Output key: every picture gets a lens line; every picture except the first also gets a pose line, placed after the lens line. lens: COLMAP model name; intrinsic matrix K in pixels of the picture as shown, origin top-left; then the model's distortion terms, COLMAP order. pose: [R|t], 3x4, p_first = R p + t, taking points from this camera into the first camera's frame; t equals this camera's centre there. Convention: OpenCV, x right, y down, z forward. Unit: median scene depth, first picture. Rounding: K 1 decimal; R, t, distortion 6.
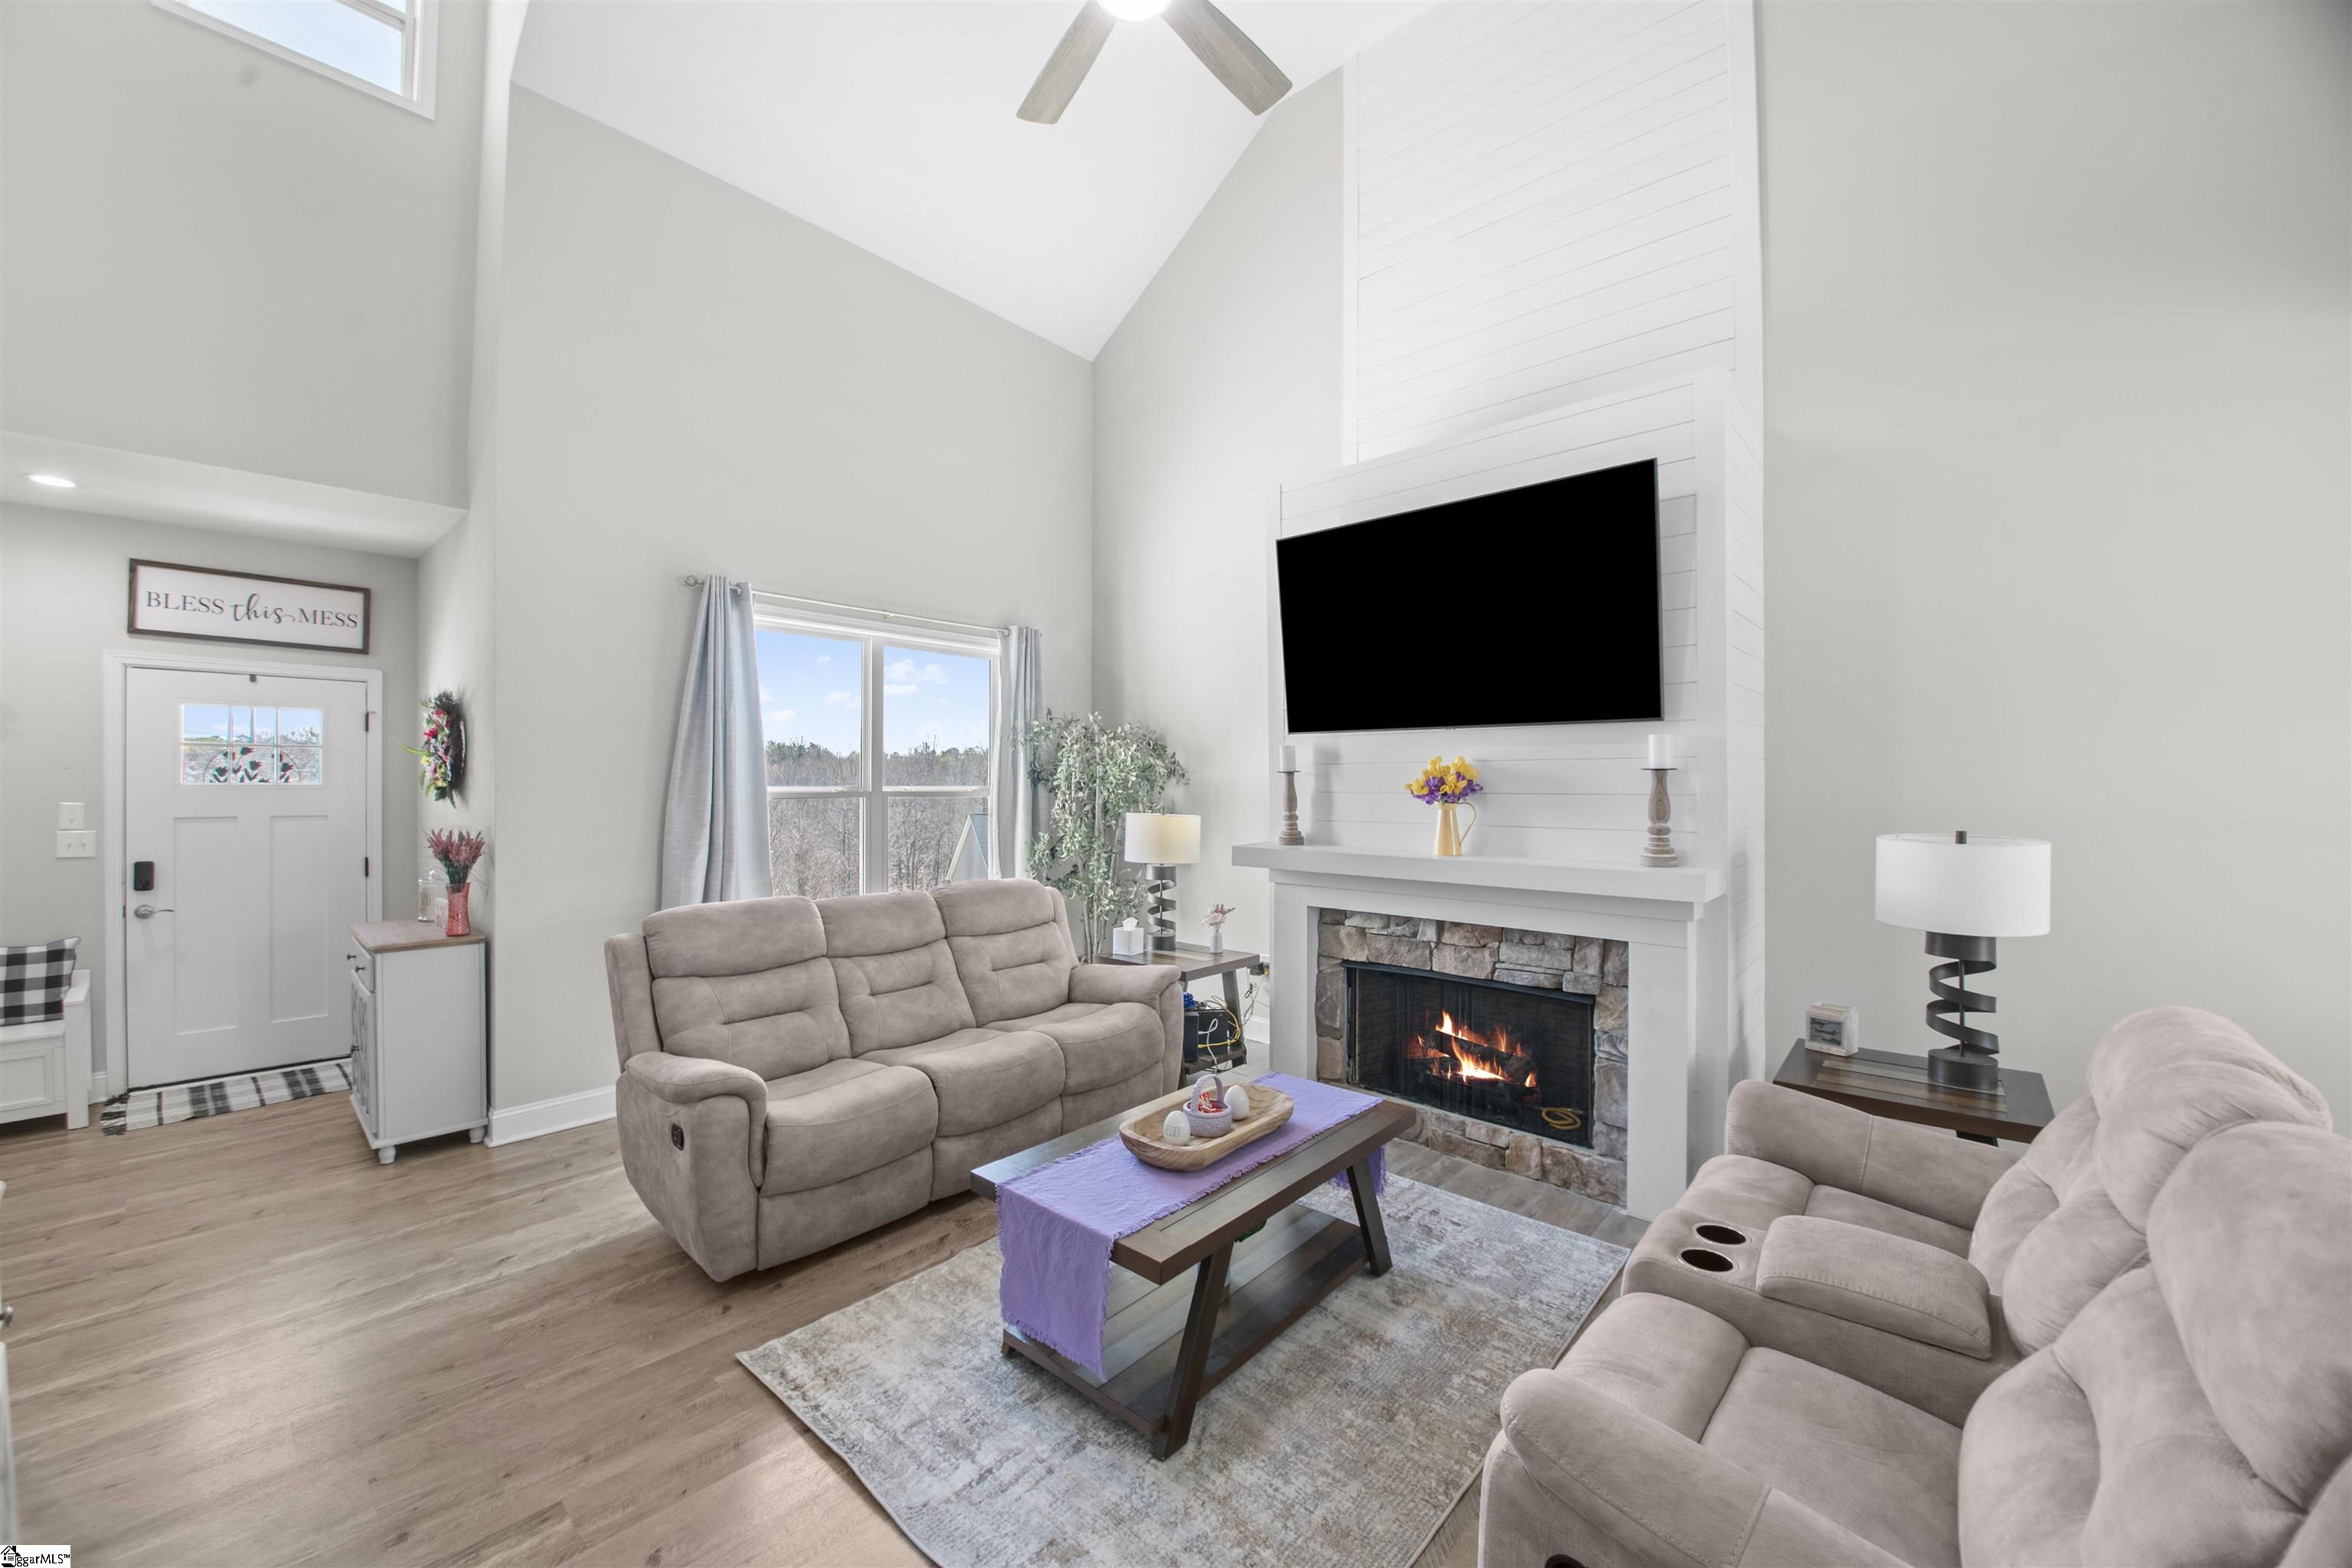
lens RADIAL K [[894.1, 0, 1145.9], [0, 894.1, 783.7], [0, 0, 1]] dist [-0.014958, -0.003451]
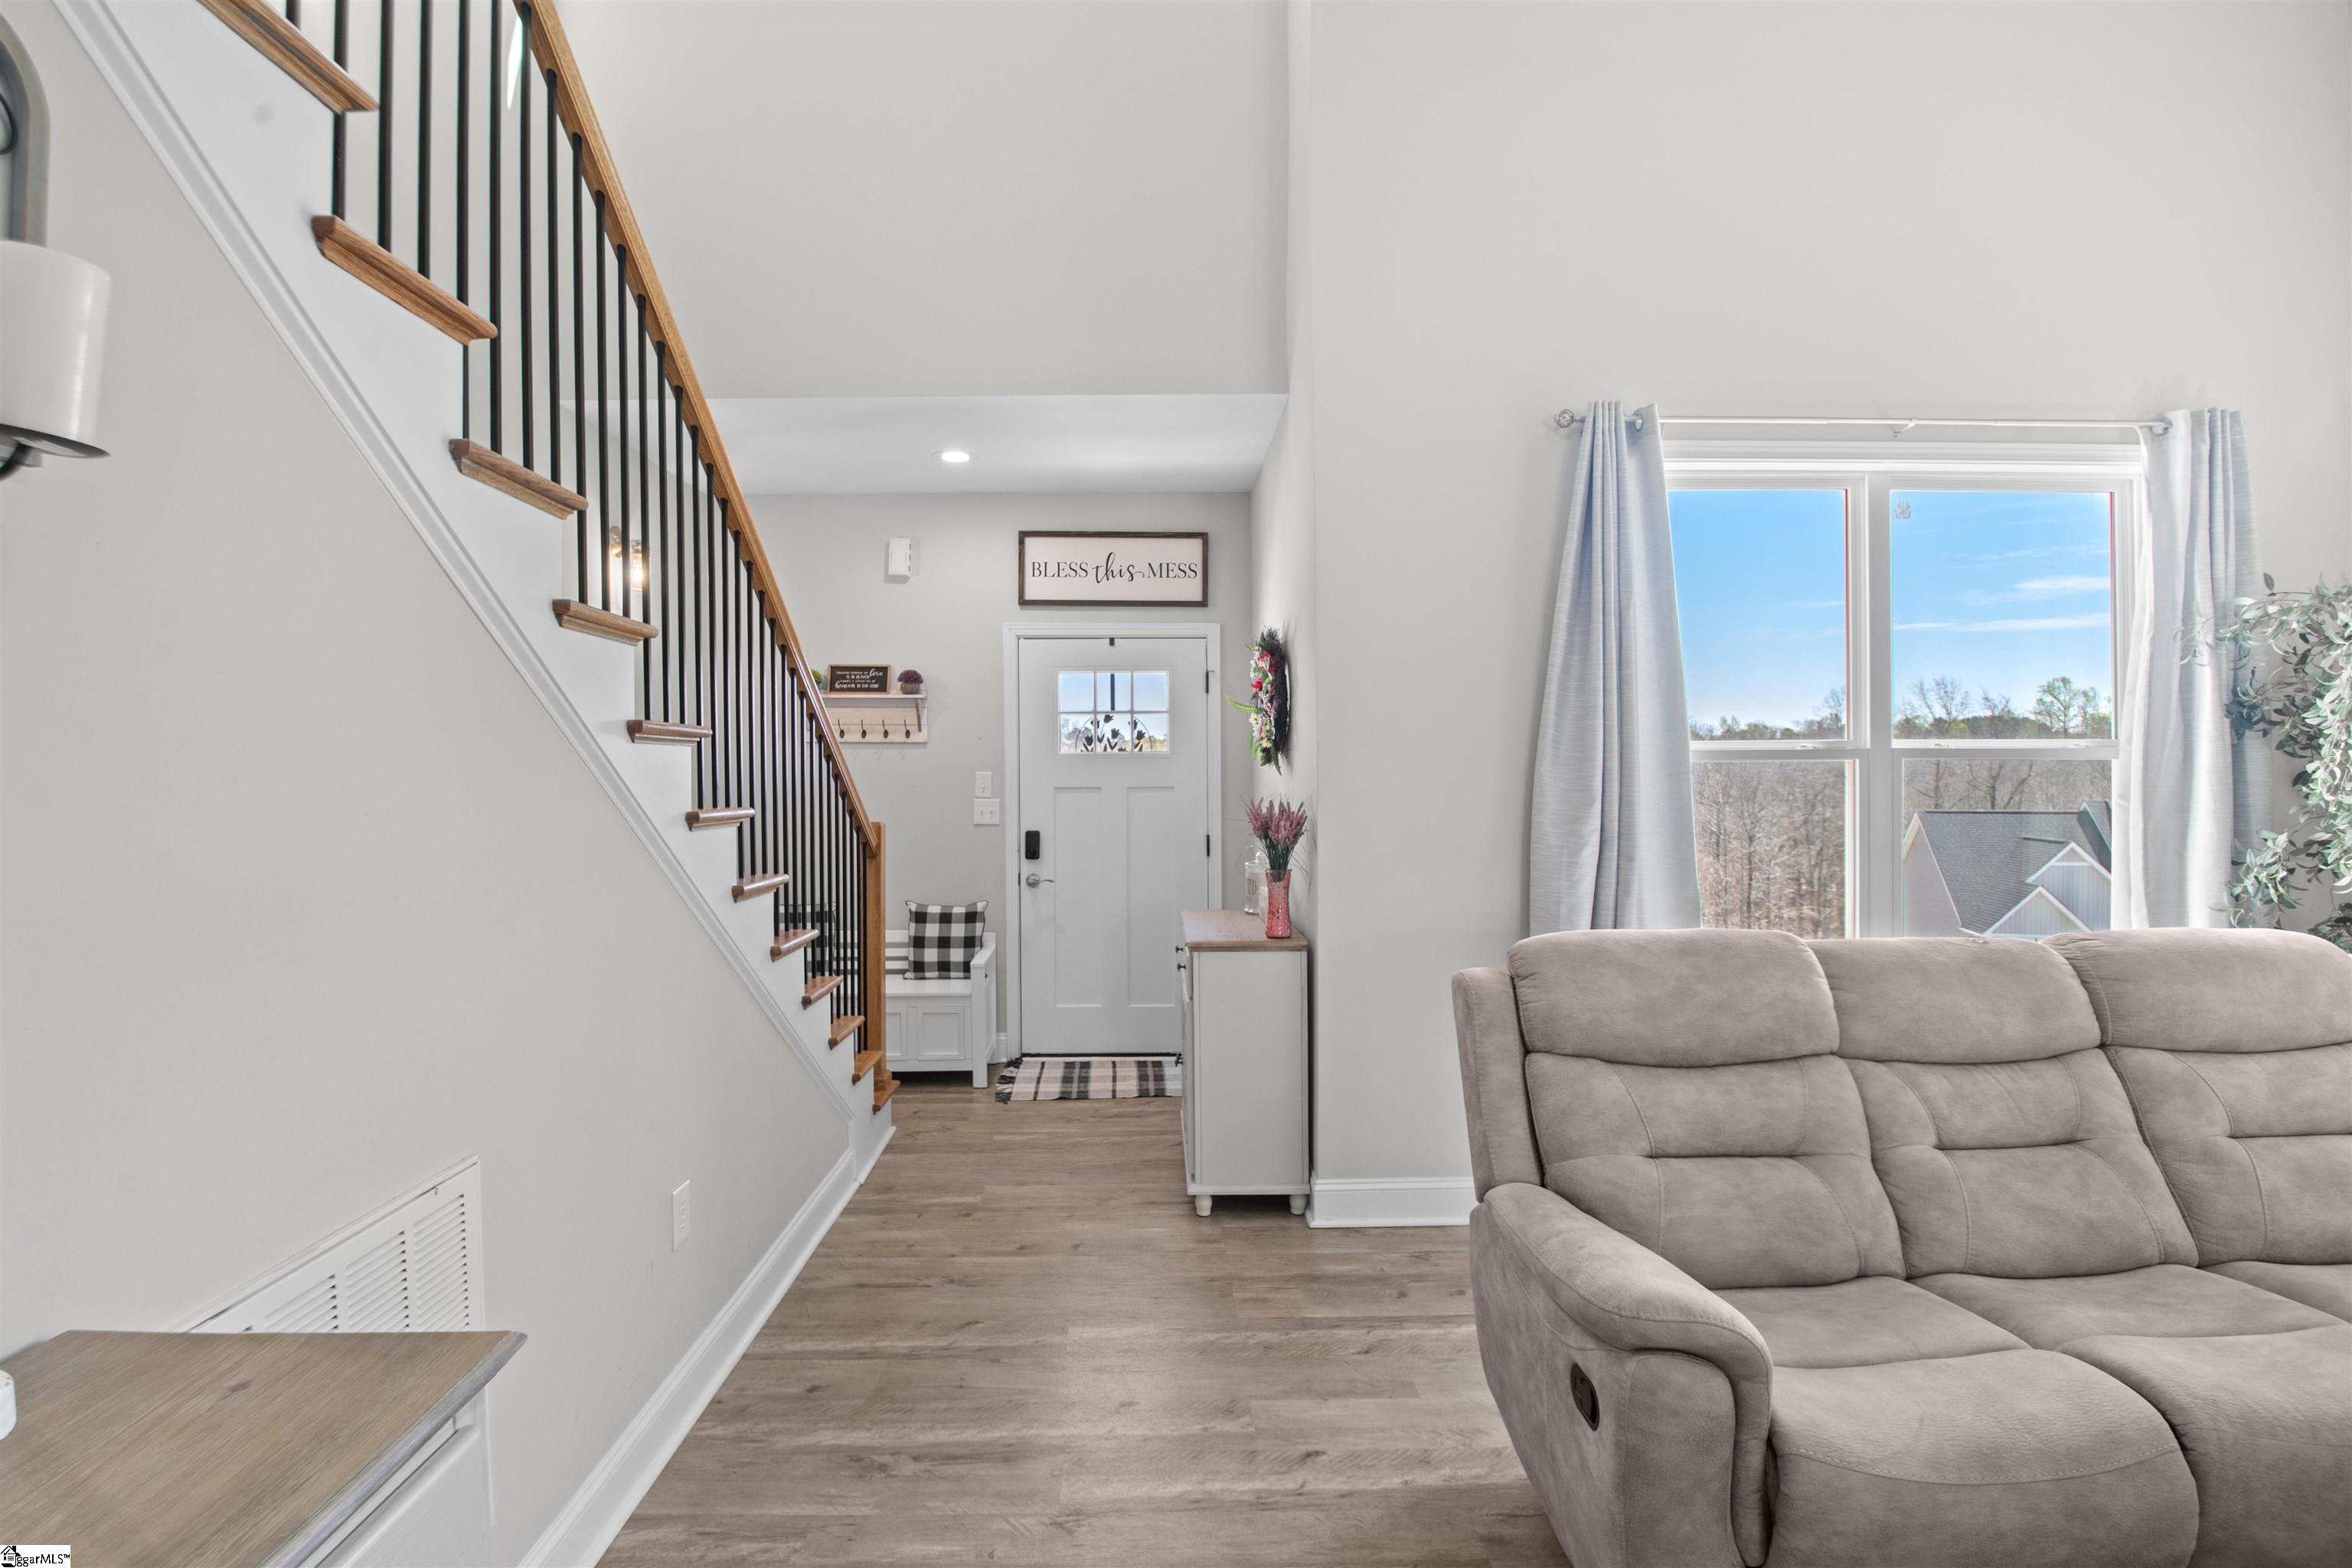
lens RADIAL K [[1052.3, 0, 1156.6], [0, 1052.3, 779.2], [0, 0, 1]] dist [-0.018619, -0.006352]
pose [[0.687037, -0.002283, -0.726619, -0.185522], [0.007211, 0.999967, 0.003676, 0.029612], [0.726587, -0.007765, 0.687031, 0.295204]]
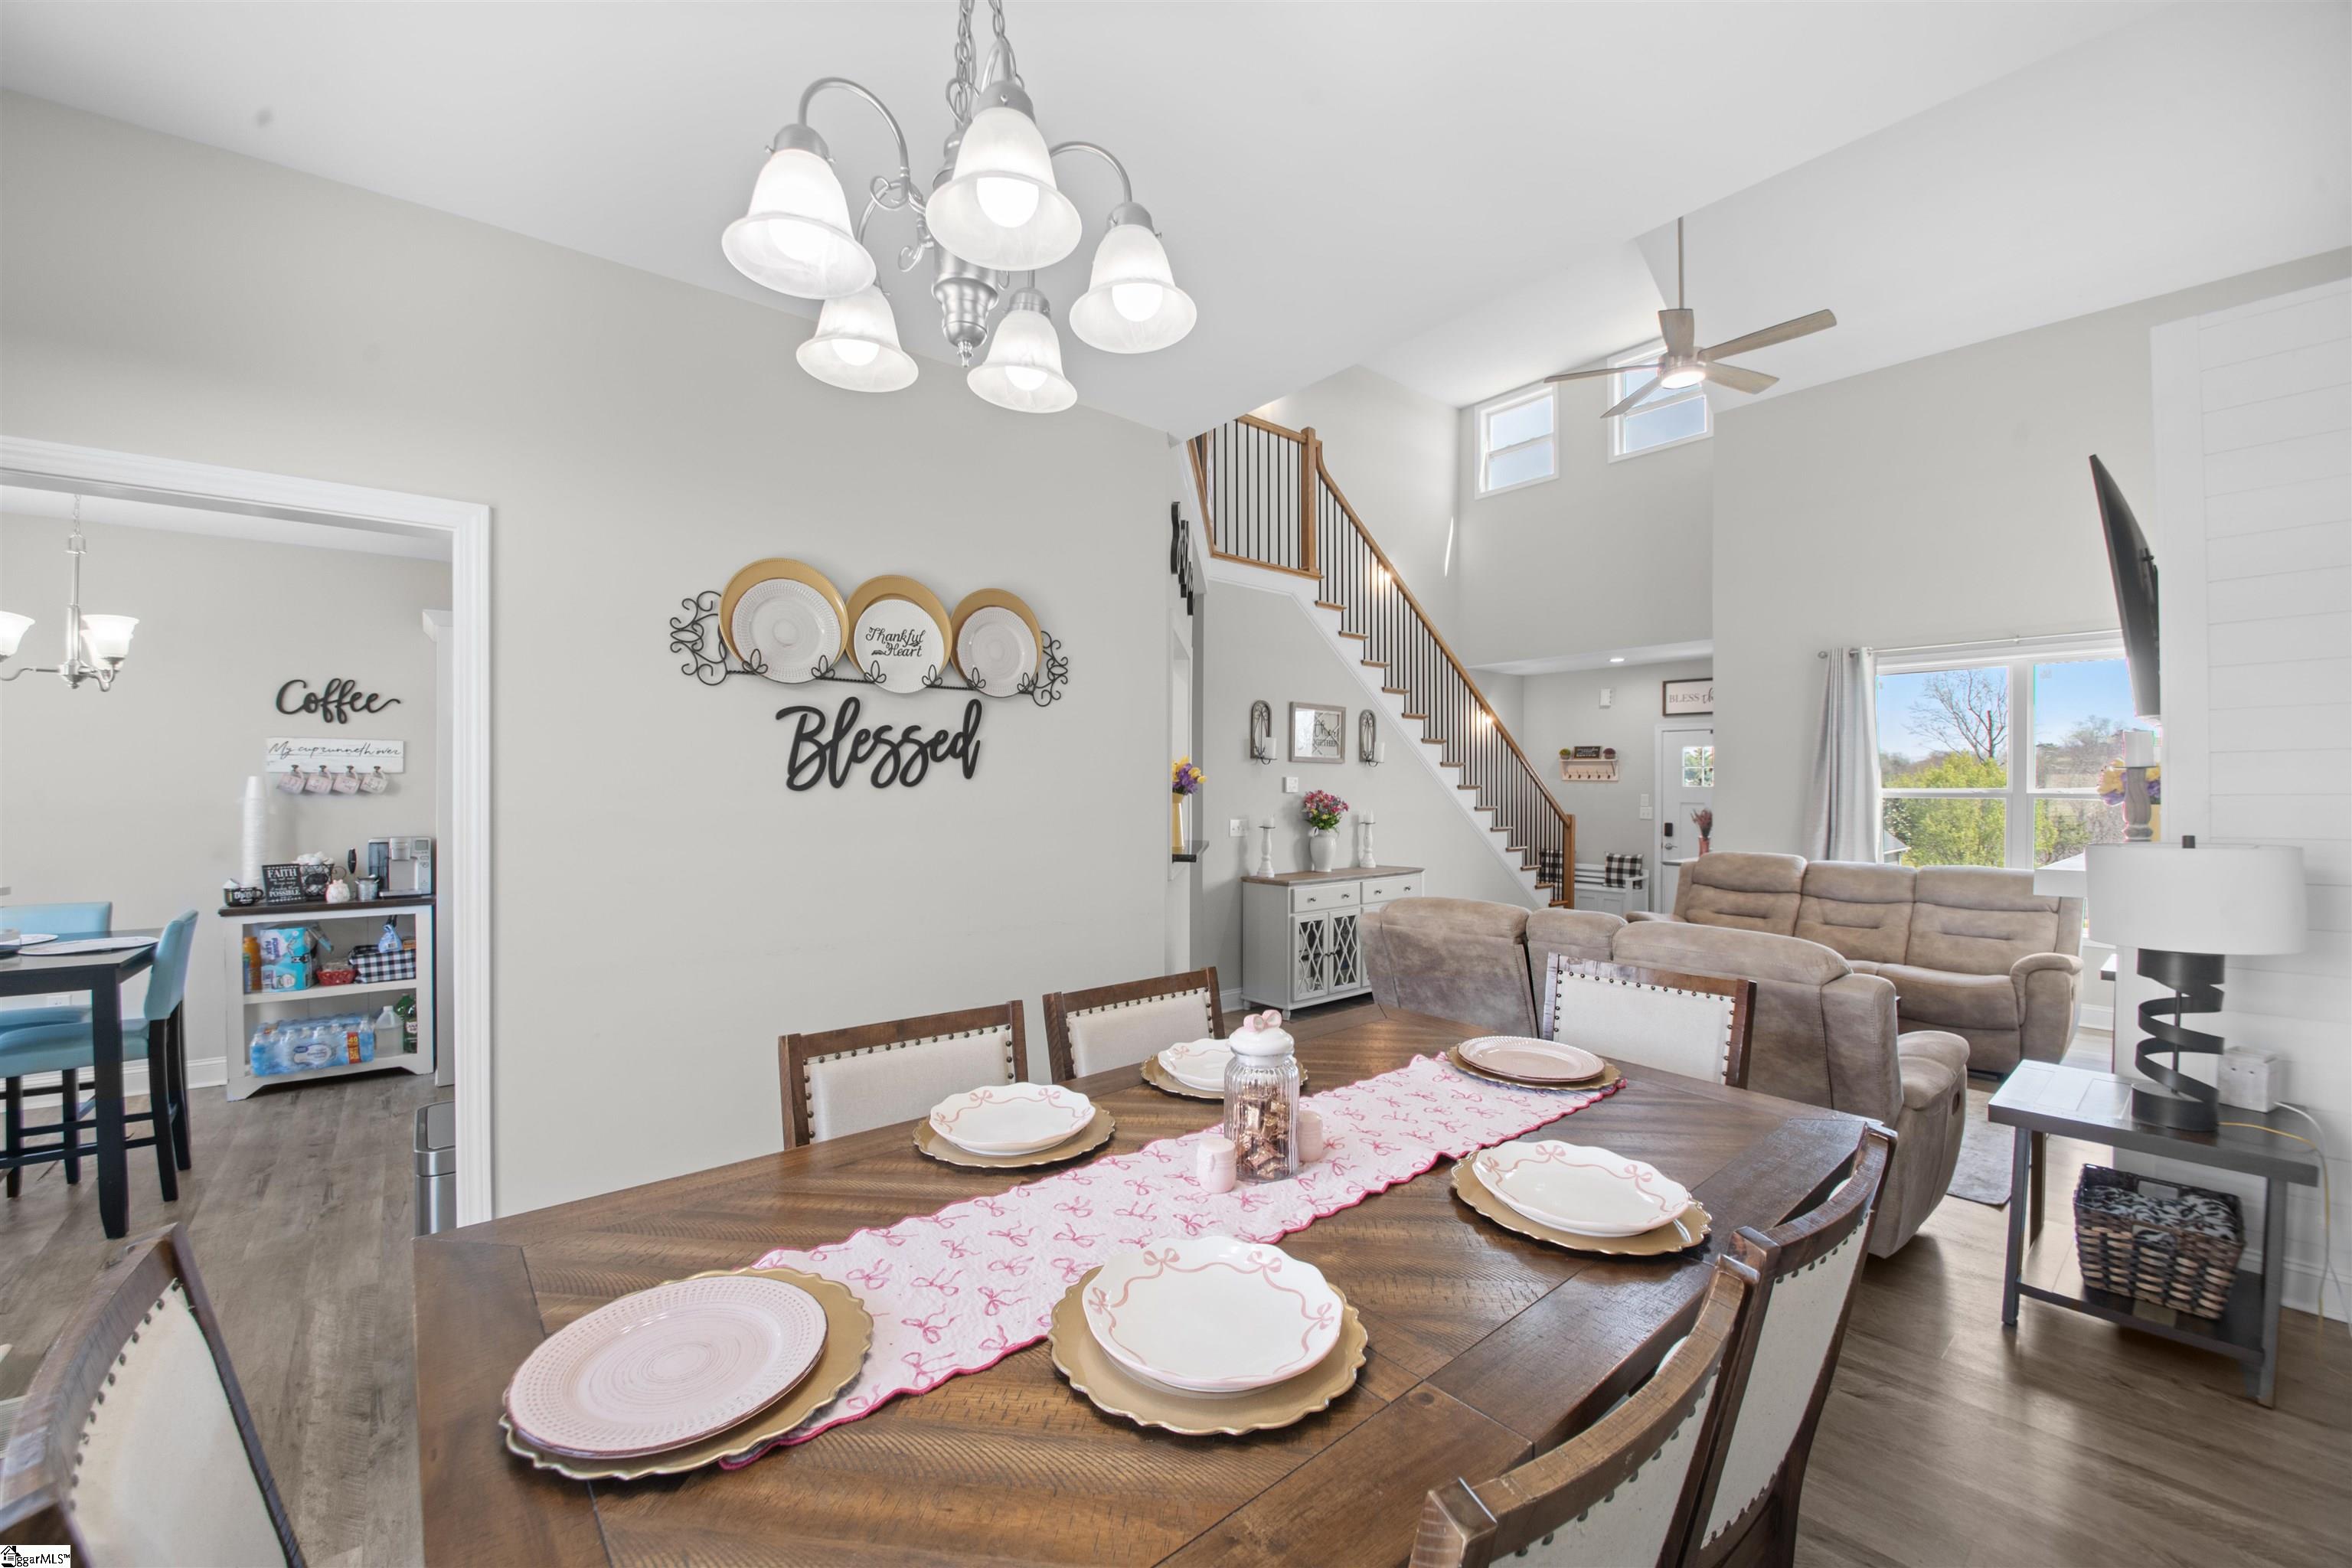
lens RADIAL K [[954.4, 0, 1182.4], [0, 954.4, 806.7], [0, 0, 1]] dist [-0.021349, -0.003664]
pose [[-0.109563, 0.020071, -0.993777, 1.386620], [-0.003187, 0.999784, 0.020544, 0.008218], [0.993975, 0.005418, -0.109476, 0.089177]]
